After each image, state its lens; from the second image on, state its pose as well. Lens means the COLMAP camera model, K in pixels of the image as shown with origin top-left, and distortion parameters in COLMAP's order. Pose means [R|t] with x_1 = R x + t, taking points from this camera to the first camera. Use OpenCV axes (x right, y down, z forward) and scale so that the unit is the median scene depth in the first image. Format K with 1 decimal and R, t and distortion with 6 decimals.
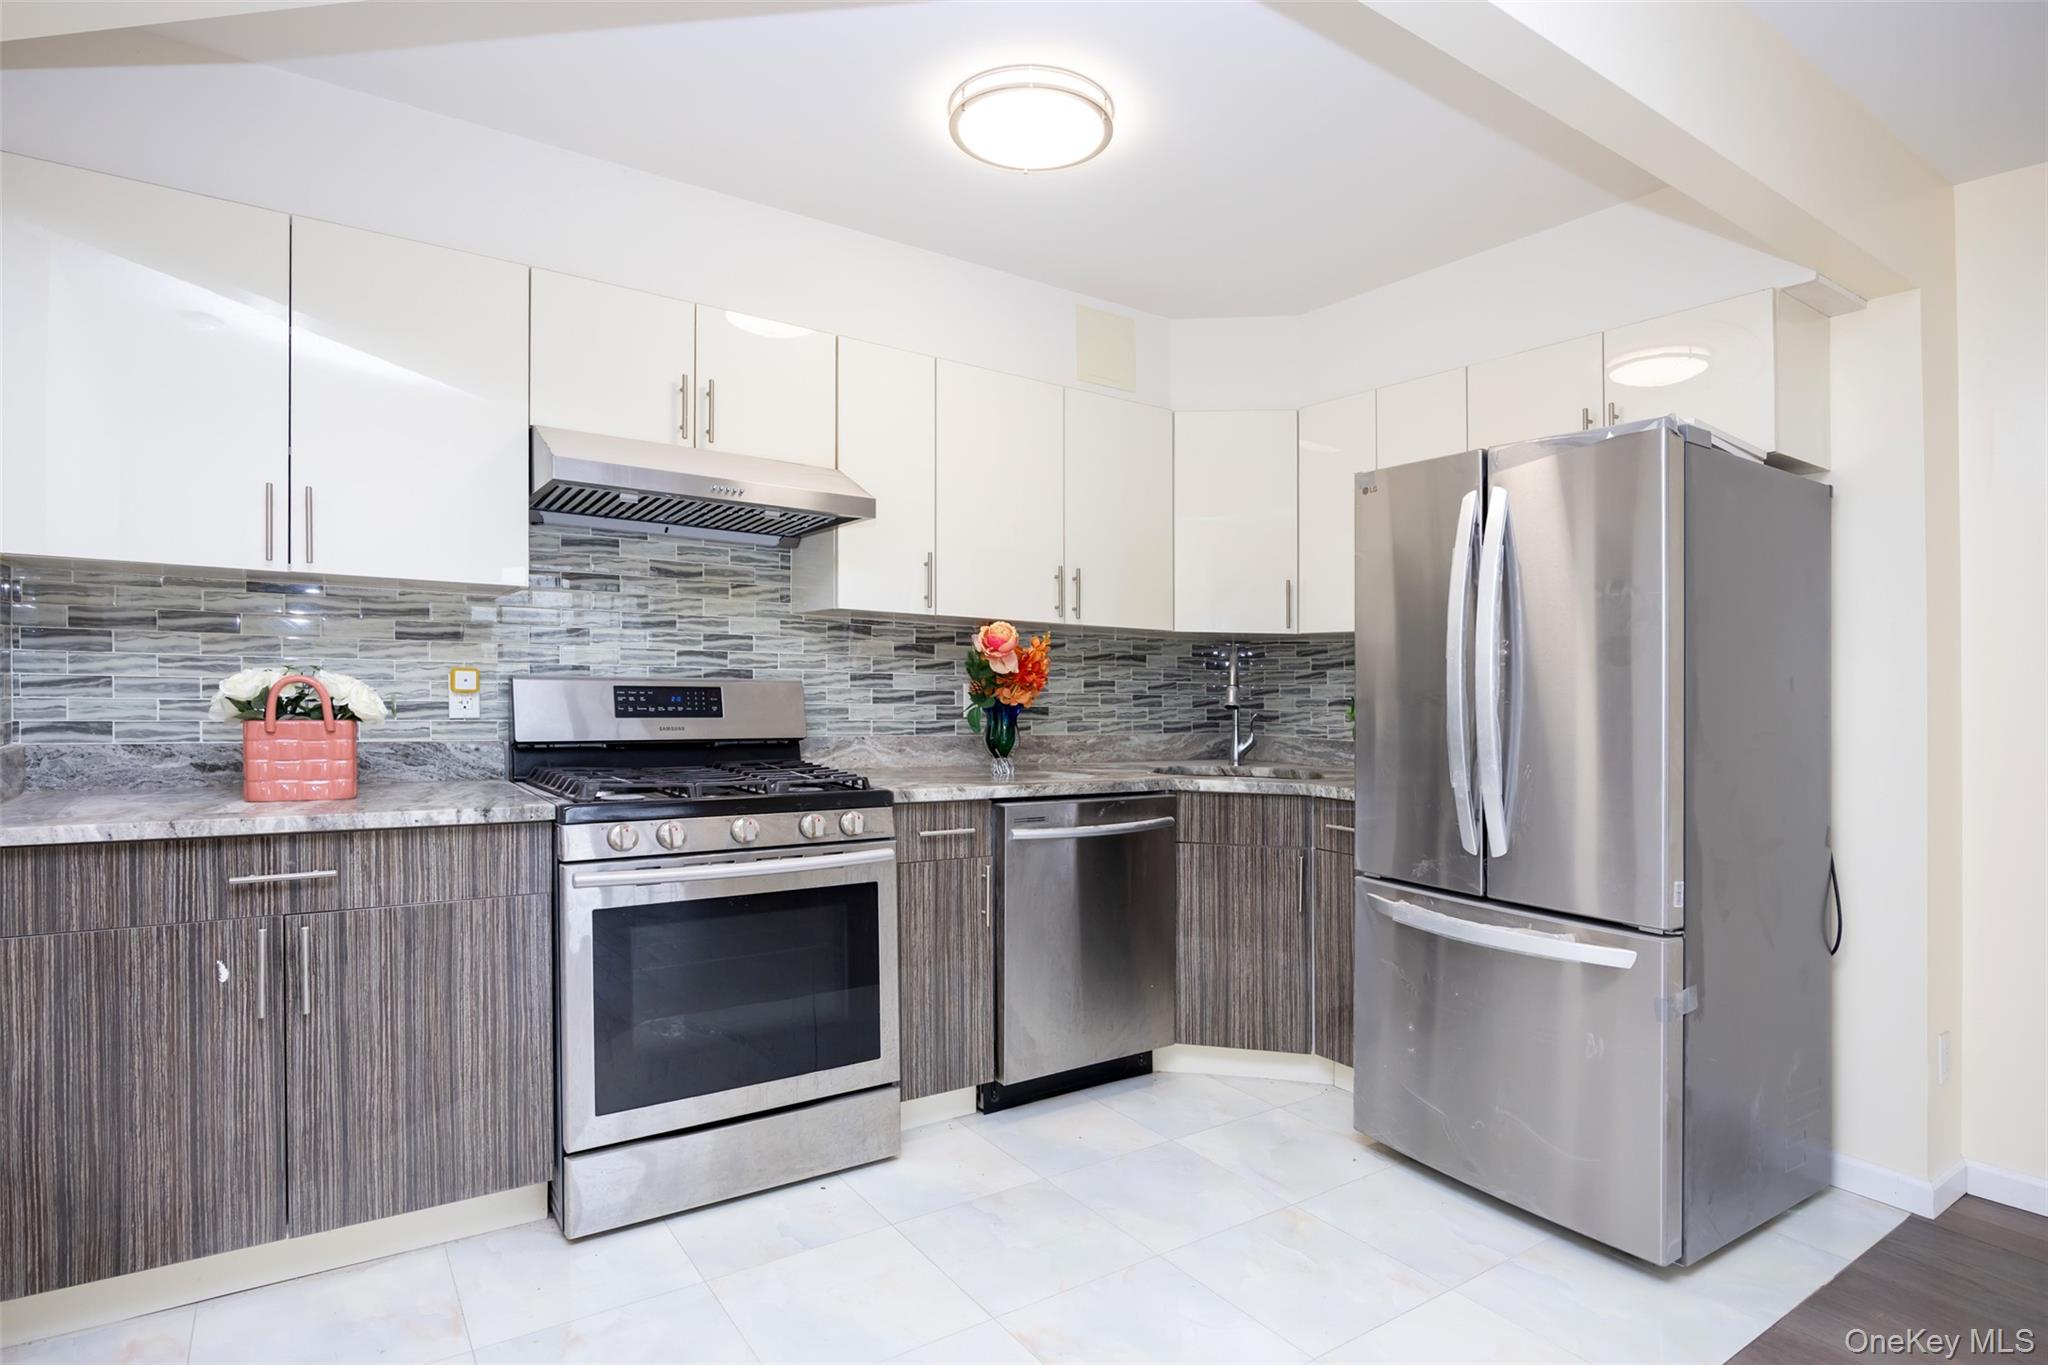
lens RADIAL K [[1070.4, 0, 1027.6], [0, 1070.4, 680.5], [0, 0, 1]] dist [-0.006302, -0.000466]
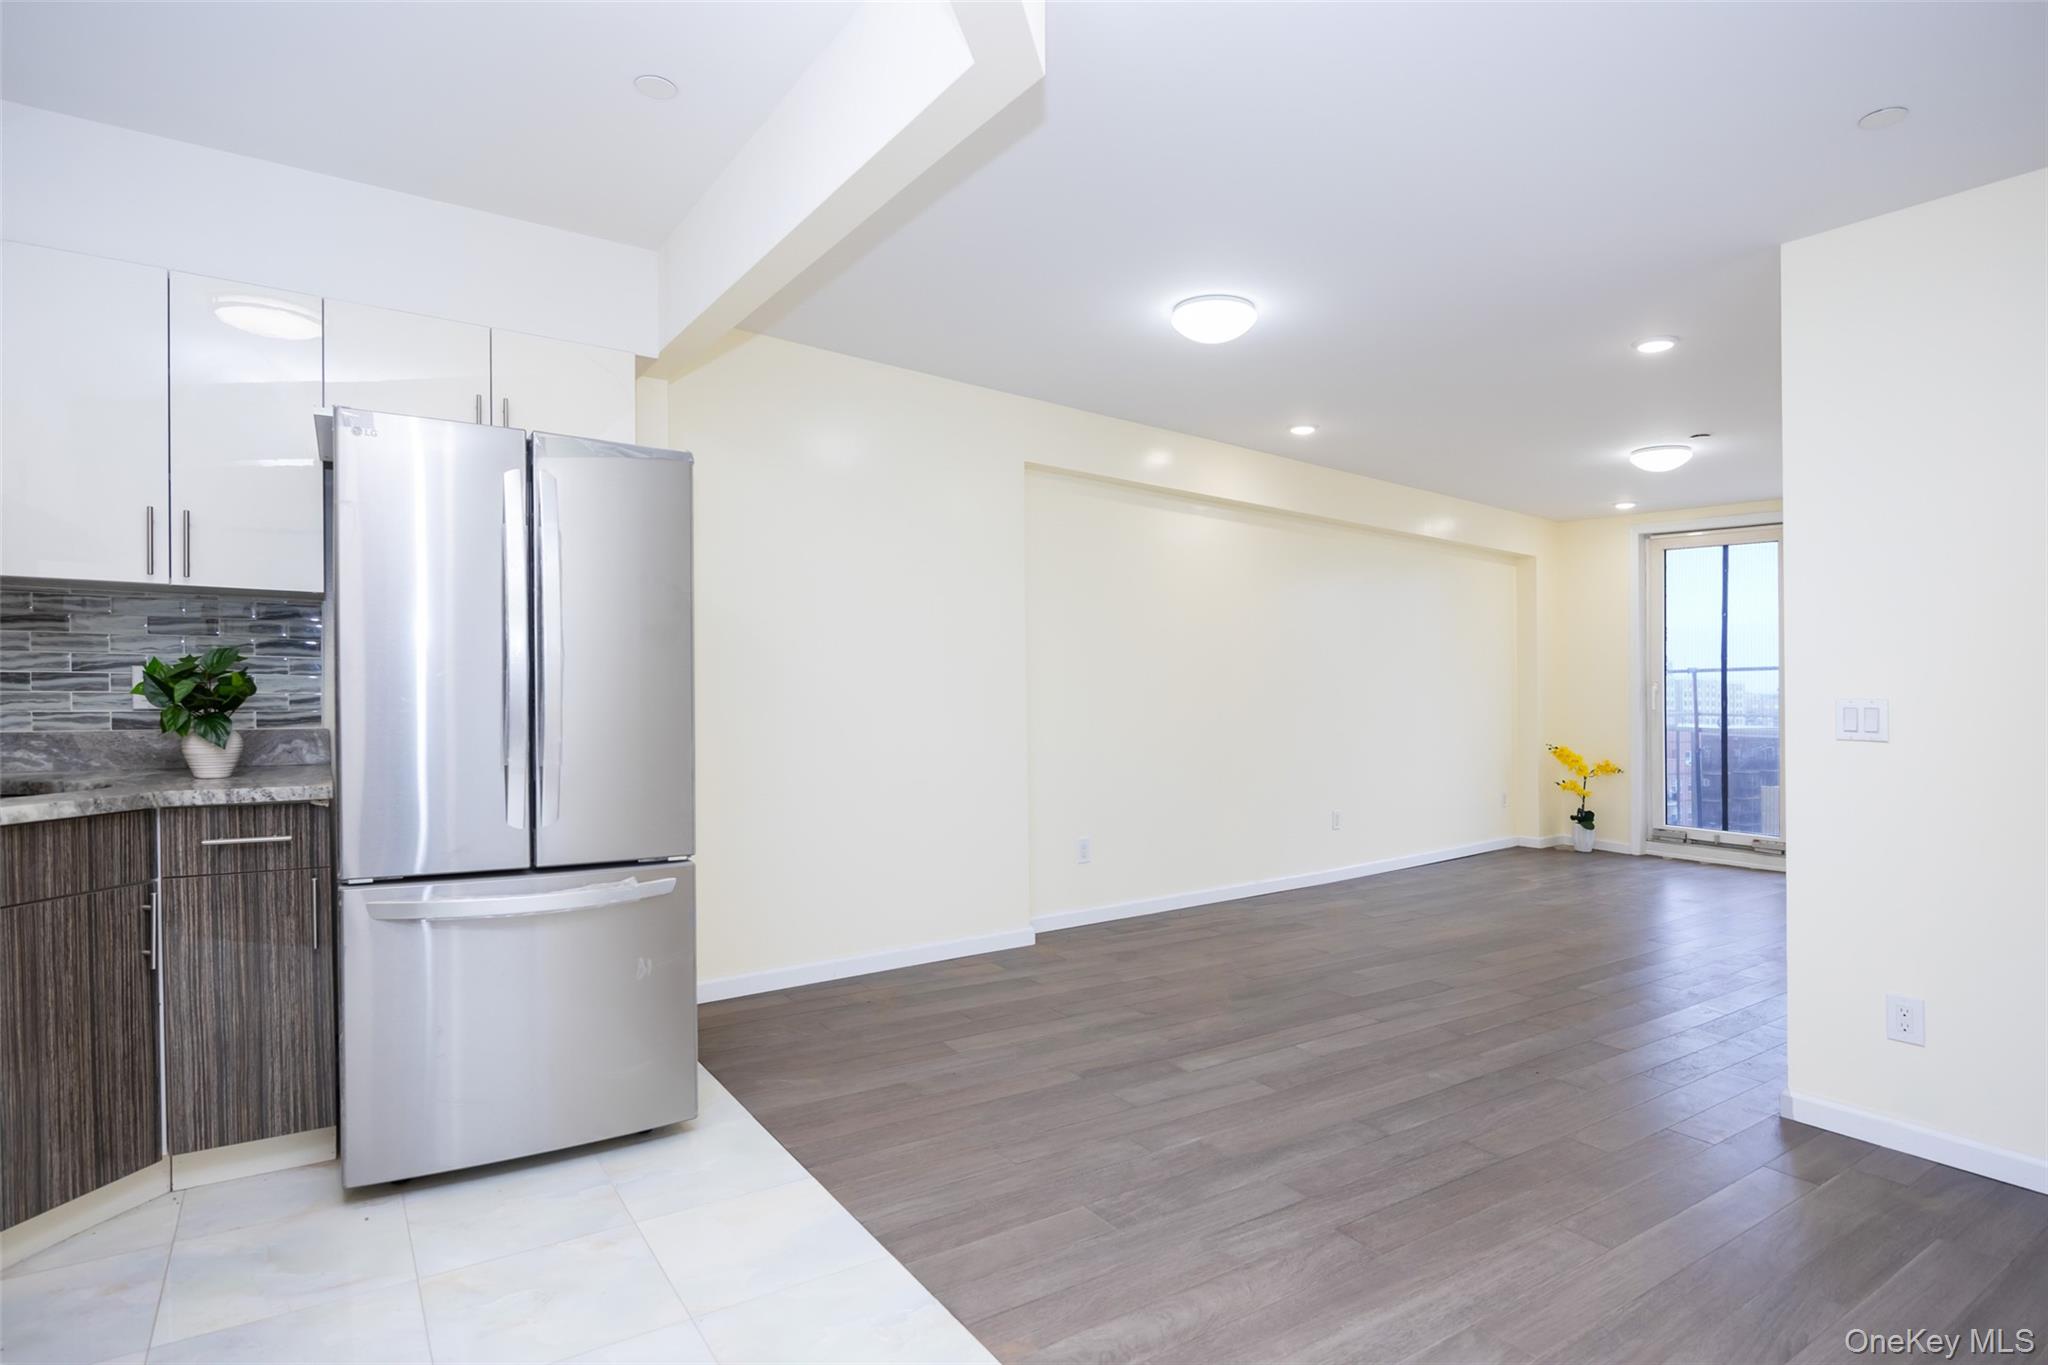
lens RADIAL K [[1070.4, 0, 987.7], [0, 1070.4, 657.4], [0, 0, 1]] dist [-0.006302, -0.000466]
pose [[0.022774, -0.000408, 0.999741, -0.514926], [-0.020718, 0.999785, 0.000880, -0.008045], [-0.999526, -0.020733, 0.022761, 0.482090]]
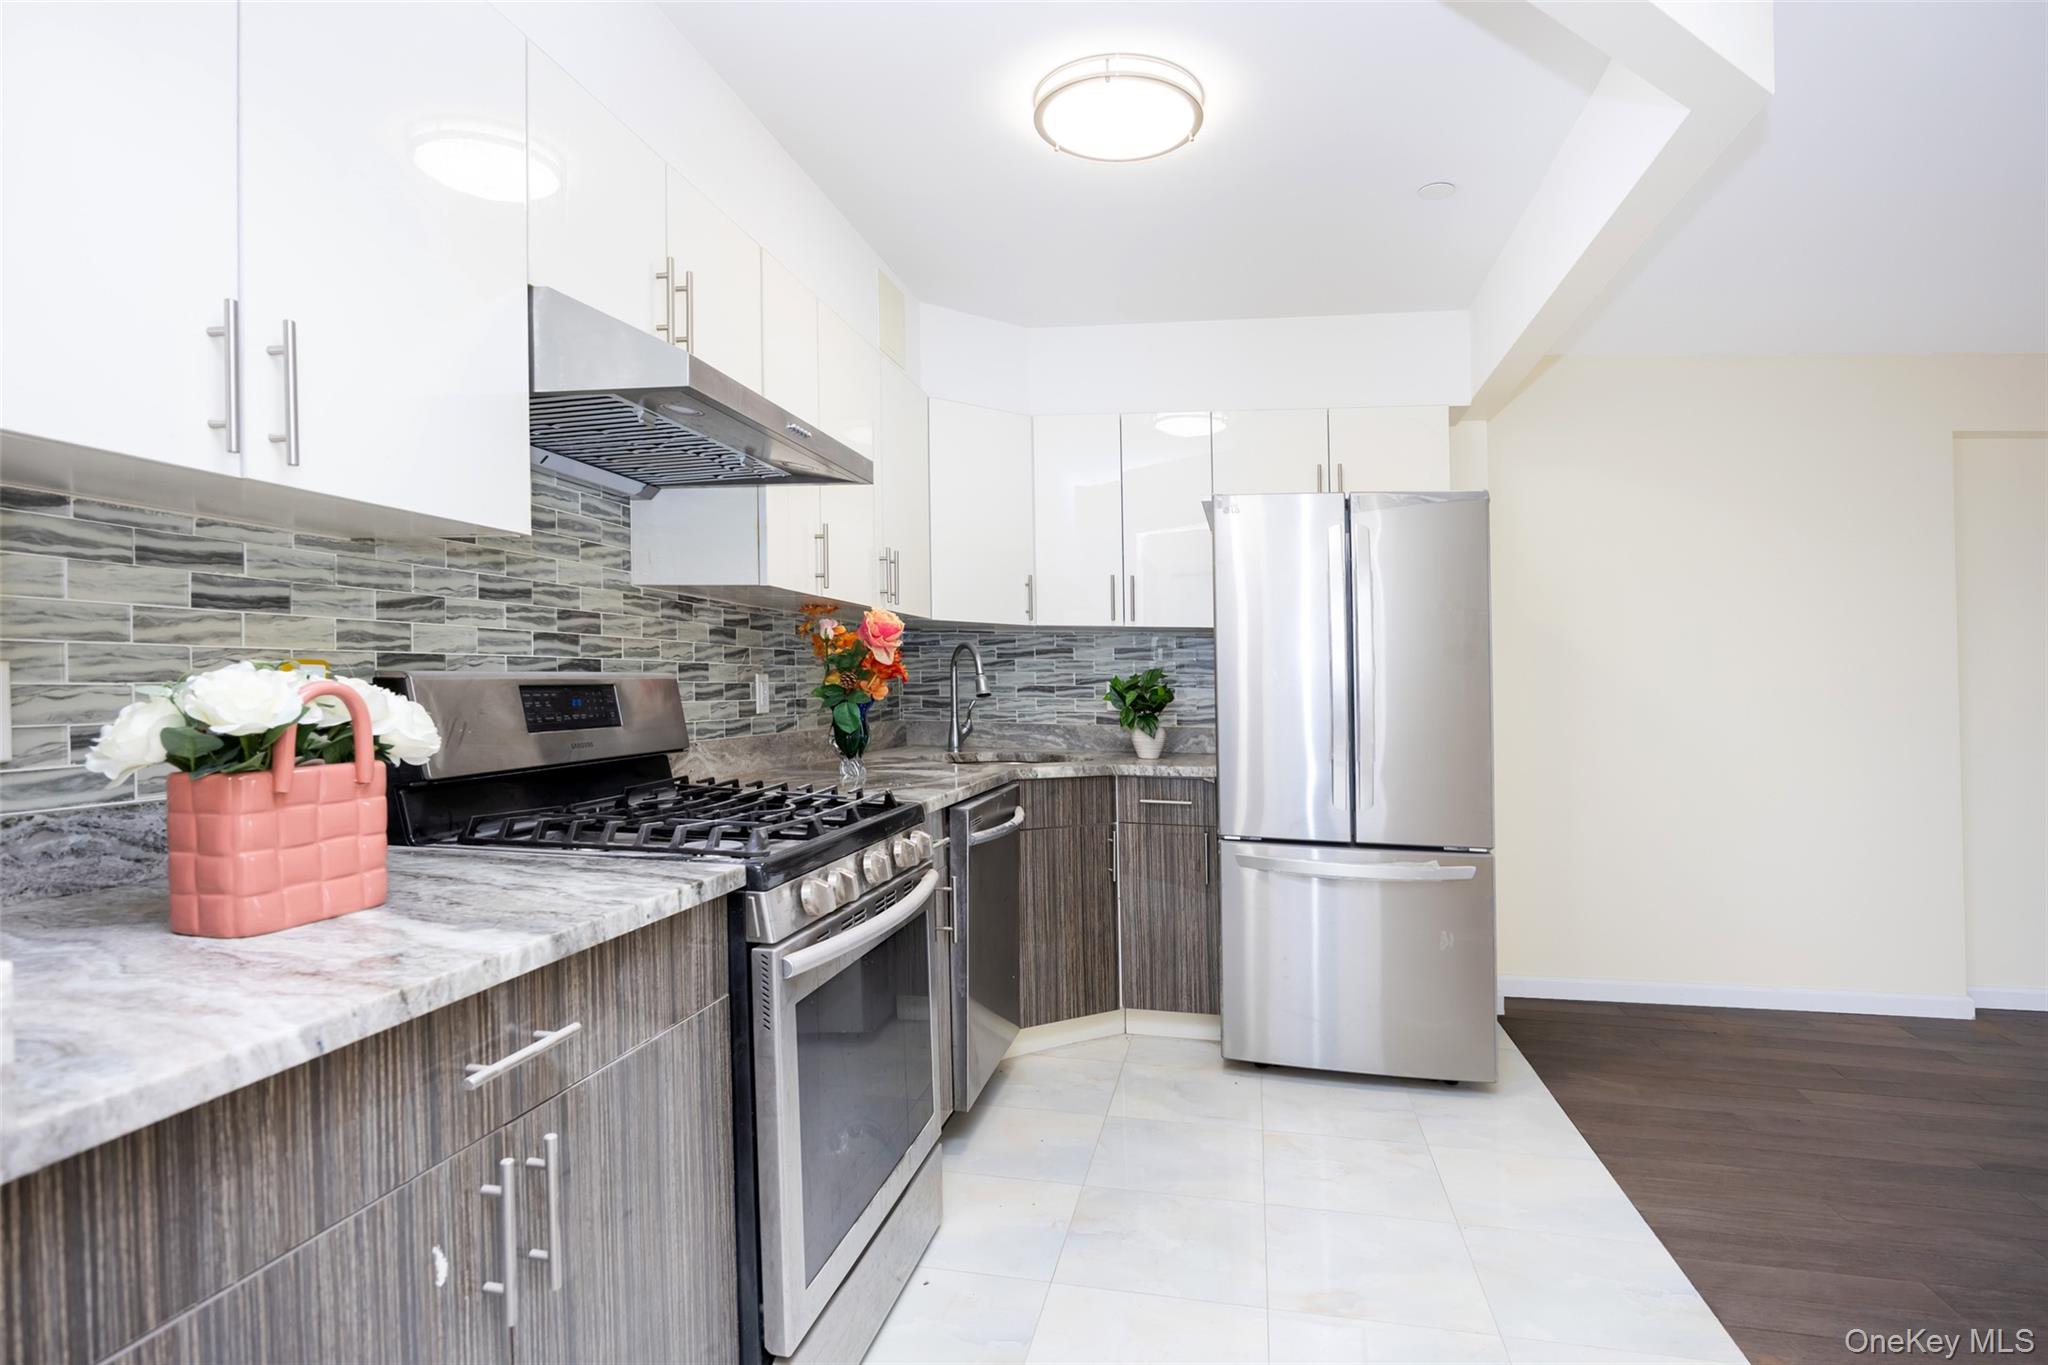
lens RADIAL K [[1070.4, 0, 1023.5], [0, 1070.4, 656.9], [0, 0, 1]] dist [-0.006302, -0.000466]
pose [[0.717780, 0.004322, 0.696257, -0.657332], [-0.005433, 0.999985, -0.000606, -0.015118], [-0.696249, -0.003348, 0.717792, 0.315080]]
